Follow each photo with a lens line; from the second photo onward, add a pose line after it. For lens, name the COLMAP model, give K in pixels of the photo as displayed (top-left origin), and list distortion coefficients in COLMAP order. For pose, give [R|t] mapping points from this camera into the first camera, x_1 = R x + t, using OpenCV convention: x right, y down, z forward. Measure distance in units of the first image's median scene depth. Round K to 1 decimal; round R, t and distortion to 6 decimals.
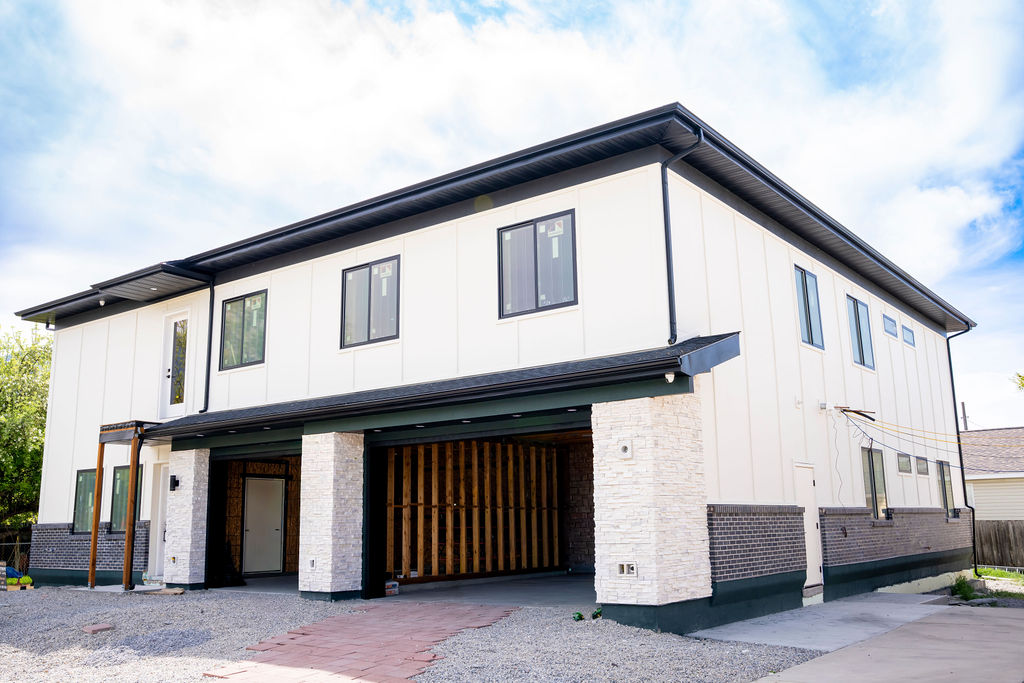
lens RADIAL K [[935.0, 0, 512.0], [0, 935.0, 341.5], [0, 0, 1]] dist [-0.104706, 0.214364]
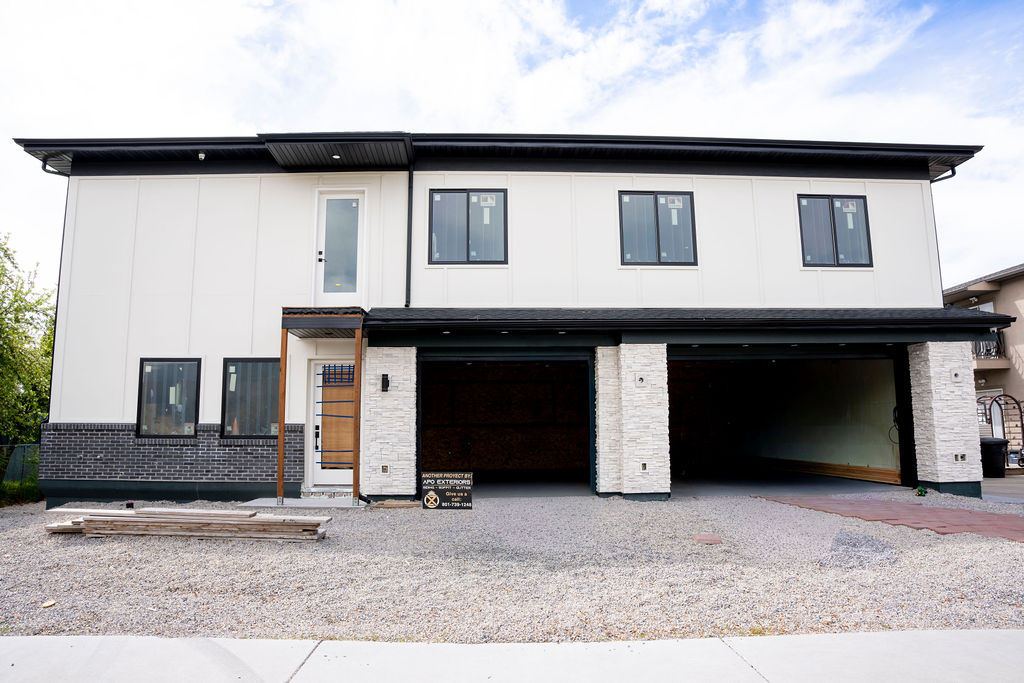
lens RADIAL K [[706.2, 0, 510.3], [0, 706.2, 339.7], [0, 0, 1]] dist [-0.181841, 0.134581]
pose [[0.771112, 0.094735, 0.629612, -0.707293], [-0.128433, 0.991685, 0.008083, 0.093152], [-0.623611, -0.087096, 0.776868, 0.418159]]
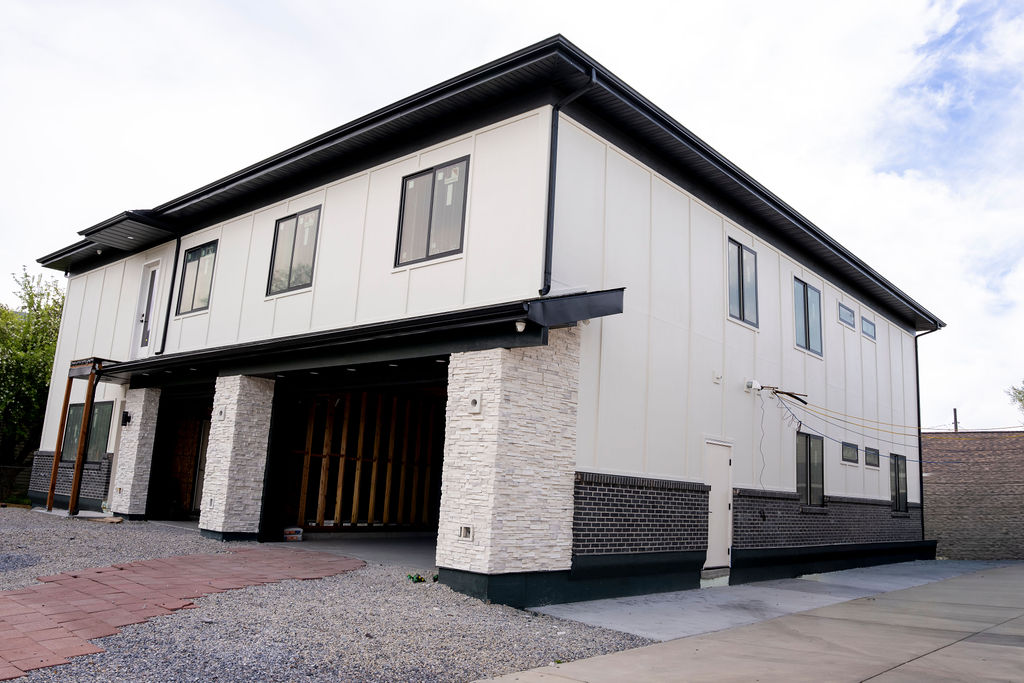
lens RADIAL K [[809.9, 0, 512.0], [0, 809.9, 341.5], [0, 0, 1]] dist [-0.137620, 0.159399]
pose [[0.994724, 0.061031, -0.082456, 0.145756], [-0.060436, 0.998125, 0.009695, 0.029722], [0.082893, -0.004660, 0.996548, 0.136813]]
